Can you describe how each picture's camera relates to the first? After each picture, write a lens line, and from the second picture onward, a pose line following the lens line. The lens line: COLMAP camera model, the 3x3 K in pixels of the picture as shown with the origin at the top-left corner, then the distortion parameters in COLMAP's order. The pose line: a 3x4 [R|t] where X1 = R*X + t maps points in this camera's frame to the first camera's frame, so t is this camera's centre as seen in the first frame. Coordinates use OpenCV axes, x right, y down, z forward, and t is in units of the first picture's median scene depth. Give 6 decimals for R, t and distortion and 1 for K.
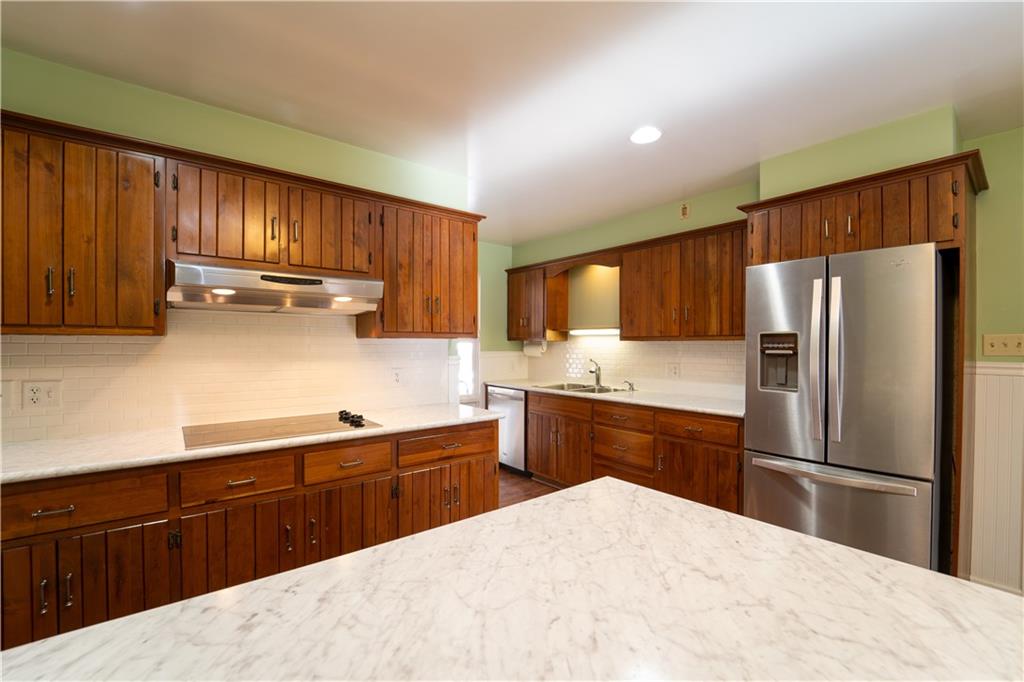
lens RADIAL K [[429.9, 0, 510.3], [0, 429.9, 345.1], [0, 0, 1]] dist [-0.020000, -0.000673]
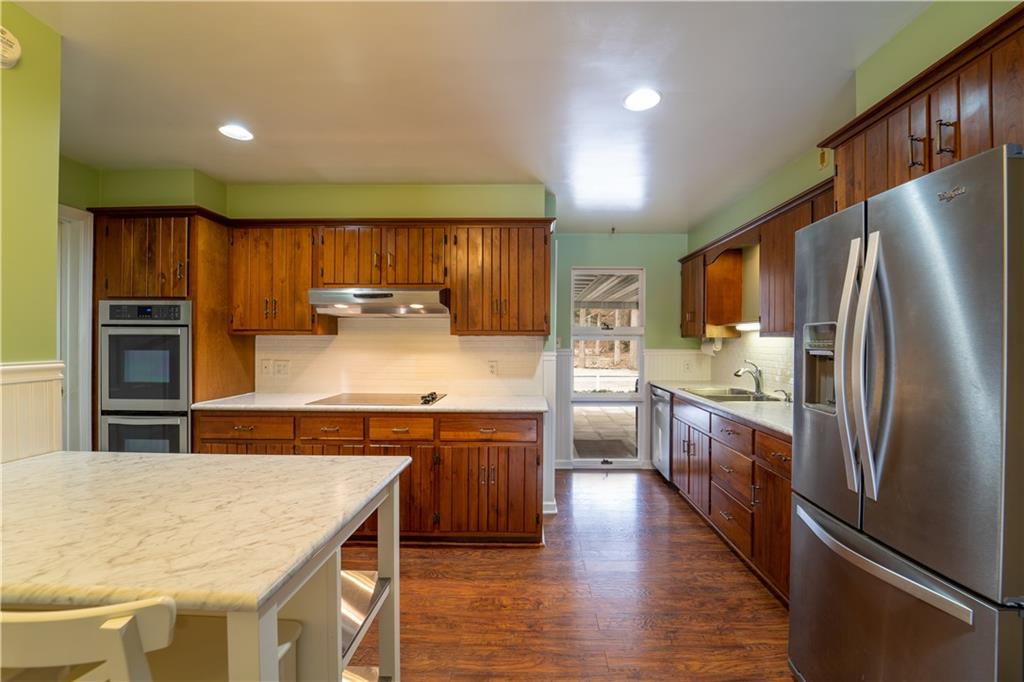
lens RADIAL K [[429.9, 0, 514.0], [0, 429.9, 340.9], [0, 0, 1]] dist [-0.020000, -0.000673]
pose [[0.771621, 0.001635, -0.636081, 0.652553], [-0.004365, 0.999987, -0.002725, 0.001054], [0.636068, 0.004879, 0.771618, 0.167656]]
